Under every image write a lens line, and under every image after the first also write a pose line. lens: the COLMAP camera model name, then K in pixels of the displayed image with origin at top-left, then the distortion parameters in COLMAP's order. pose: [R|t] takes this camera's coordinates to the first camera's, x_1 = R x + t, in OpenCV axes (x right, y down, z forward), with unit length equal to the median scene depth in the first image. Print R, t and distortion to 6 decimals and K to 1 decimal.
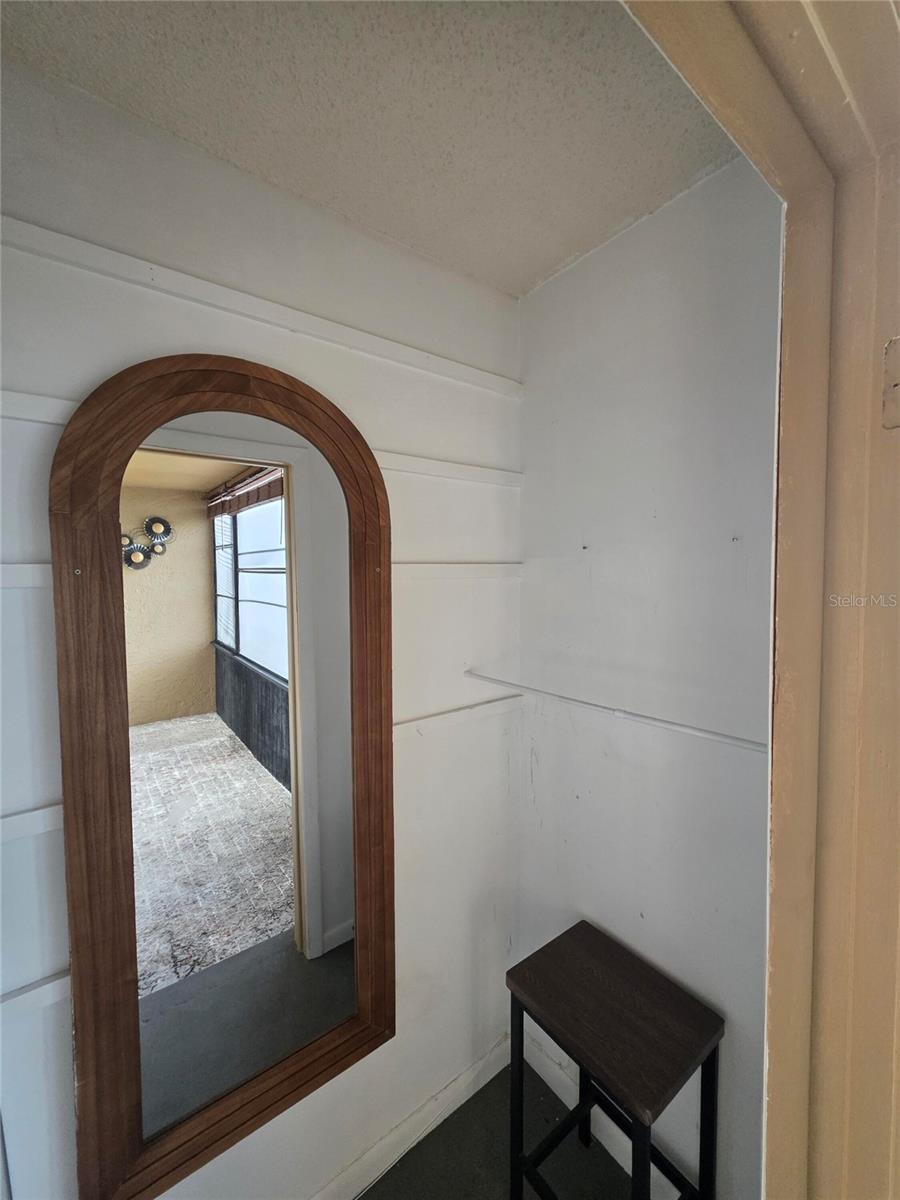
lens RADIAL K [[480.6, 0, 457.4], [0, 480.6, 595.6], [0, 0, 1]] dist [0.004199, -0.000753]
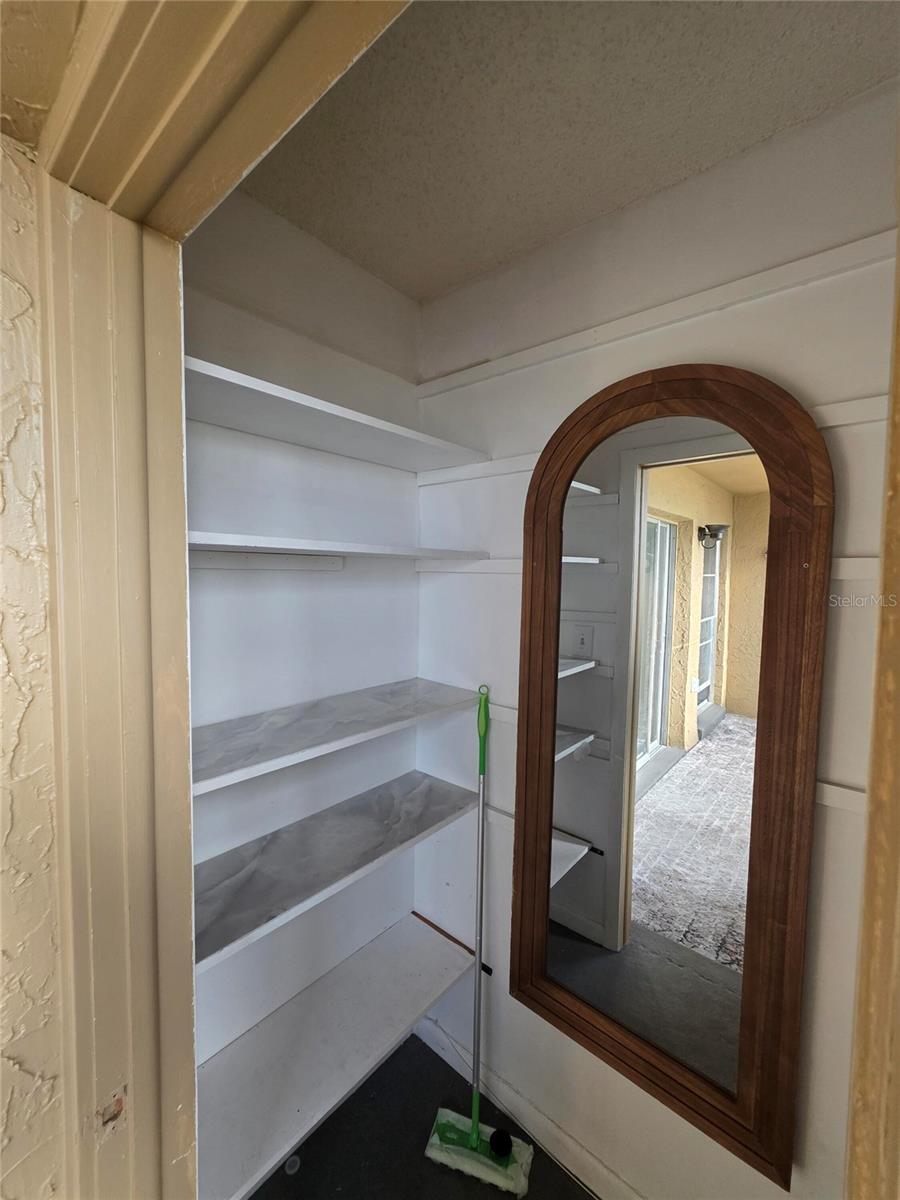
lens RADIAL K [[480.6, 0, 458.5], [0, 480.6, 597.4], [0, 0, 1]] dist [0.004199, -0.000753]
pose [[0.215911, 0.065770, -0.974196, 0.465078], [-0.071245, 0.996130, 0.051461, -0.004234], [0.973810, 0.058296, 0.219761, 0.311105]]
